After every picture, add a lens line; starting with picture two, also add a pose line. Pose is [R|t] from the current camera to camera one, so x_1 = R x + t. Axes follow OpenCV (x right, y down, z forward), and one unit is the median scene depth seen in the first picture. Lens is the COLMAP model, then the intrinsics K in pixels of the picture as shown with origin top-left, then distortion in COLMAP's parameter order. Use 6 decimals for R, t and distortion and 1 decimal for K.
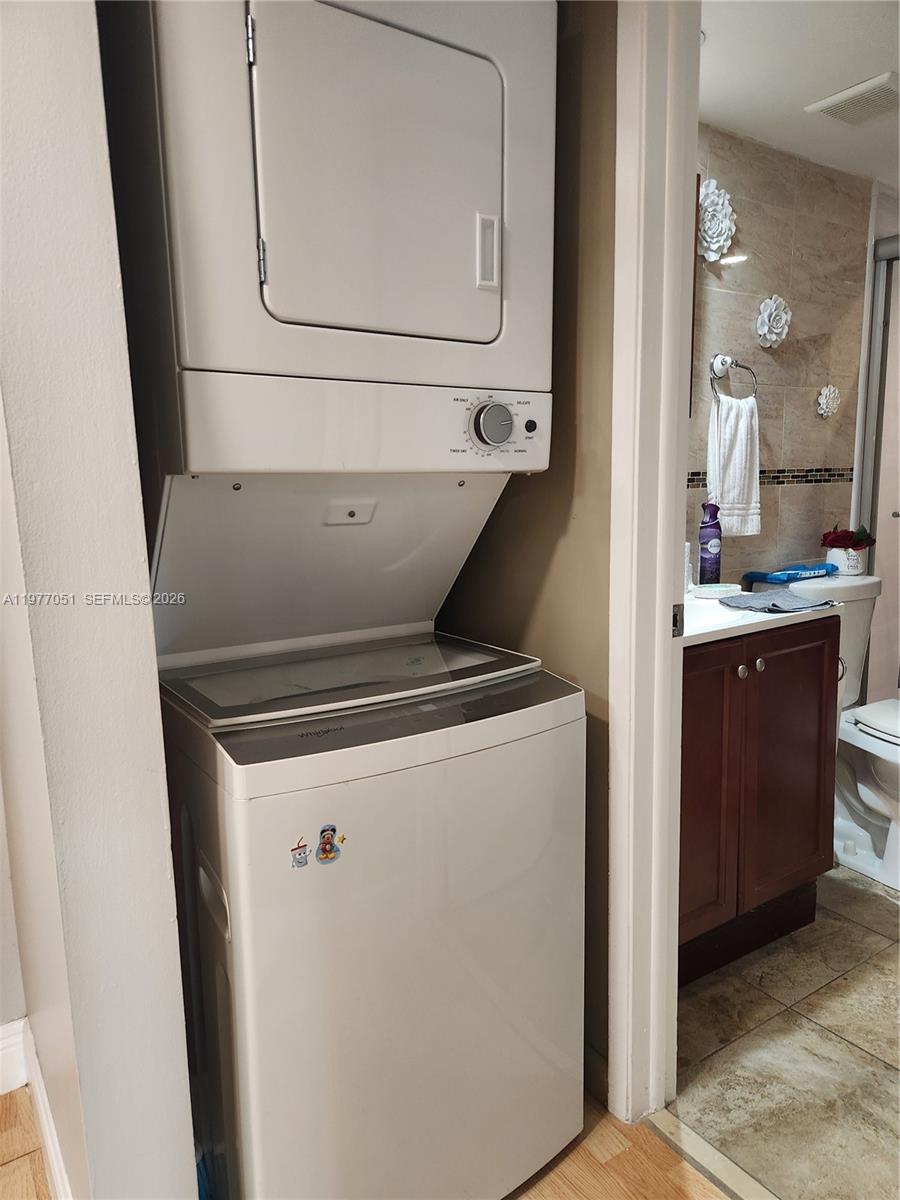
lens RADIAL K [[798.8, 0, 449.9], [0, 798.8, 613.1], [0, 0, 1]] dist [0.066772, -0.055620]
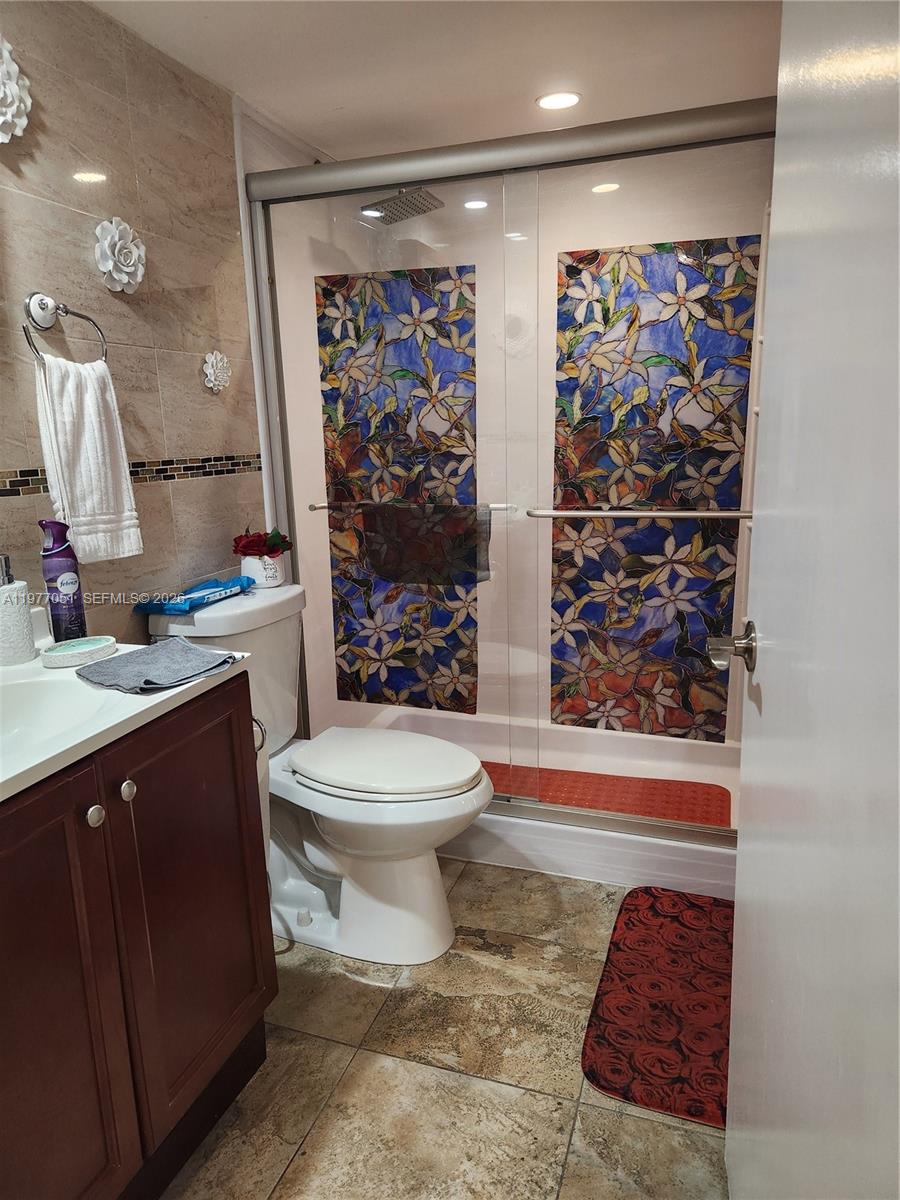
lens RADIAL K [[802.2, 0, 427.5], [0, 802.2, 592.3], [0, 0, 1]] dist [0.078478, -0.075261]
pose [[0.816031, -0.118265, 0.565780, 0.172400], [0.107507, 0.992819, 0.052471, -0.071476], [-0.567922, 0.018007, 0.822885, 0.251939]]
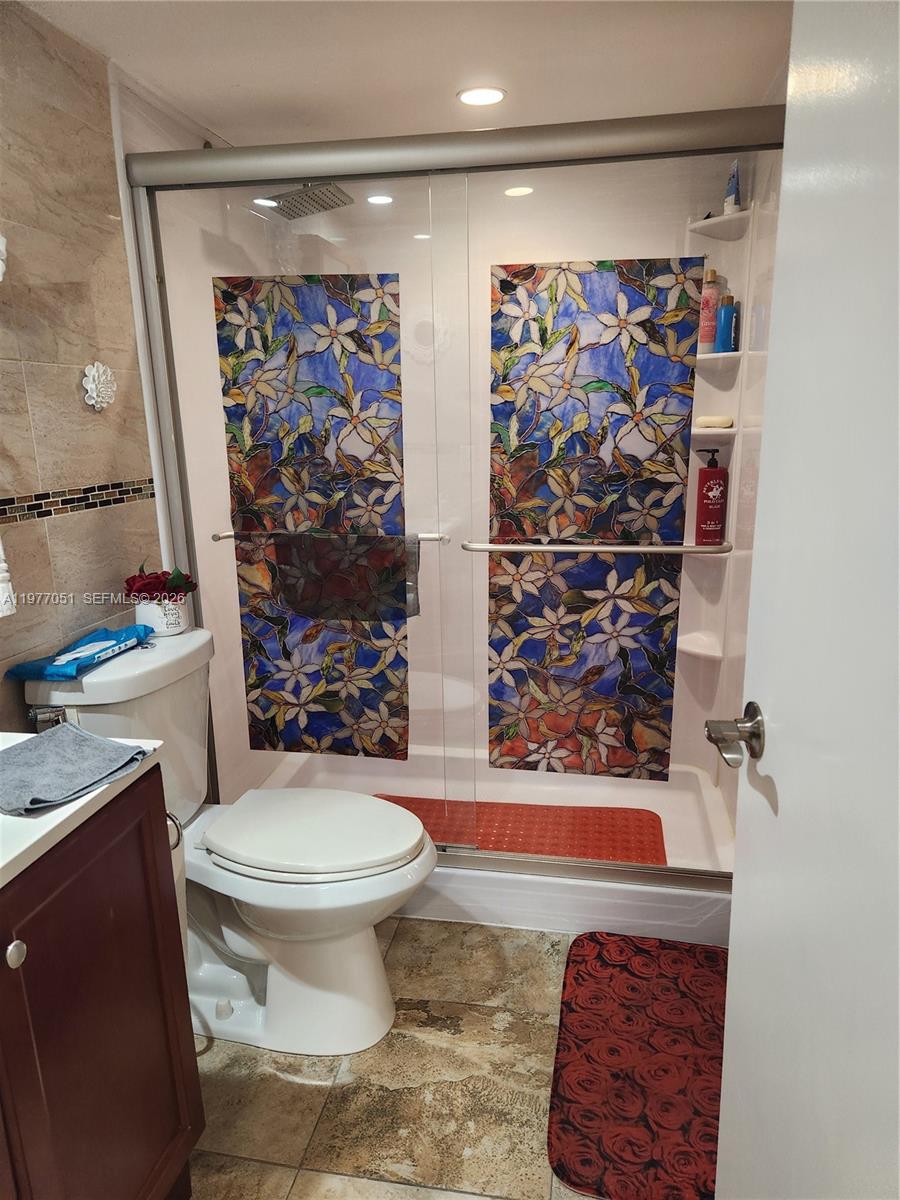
lens RADIAL K [[806.7, 0, 450.0], [0, 806.7, 600.0], [0, 0, 1]] dist [0.073646, -0.061337]
pose [[0.709526, -0.149962, 0.688538, 0.190241], [0.122162, 0.988475, 0.089402, -0.117991], [-0.694010, 0.020680, 0.719668, 0.330982]]
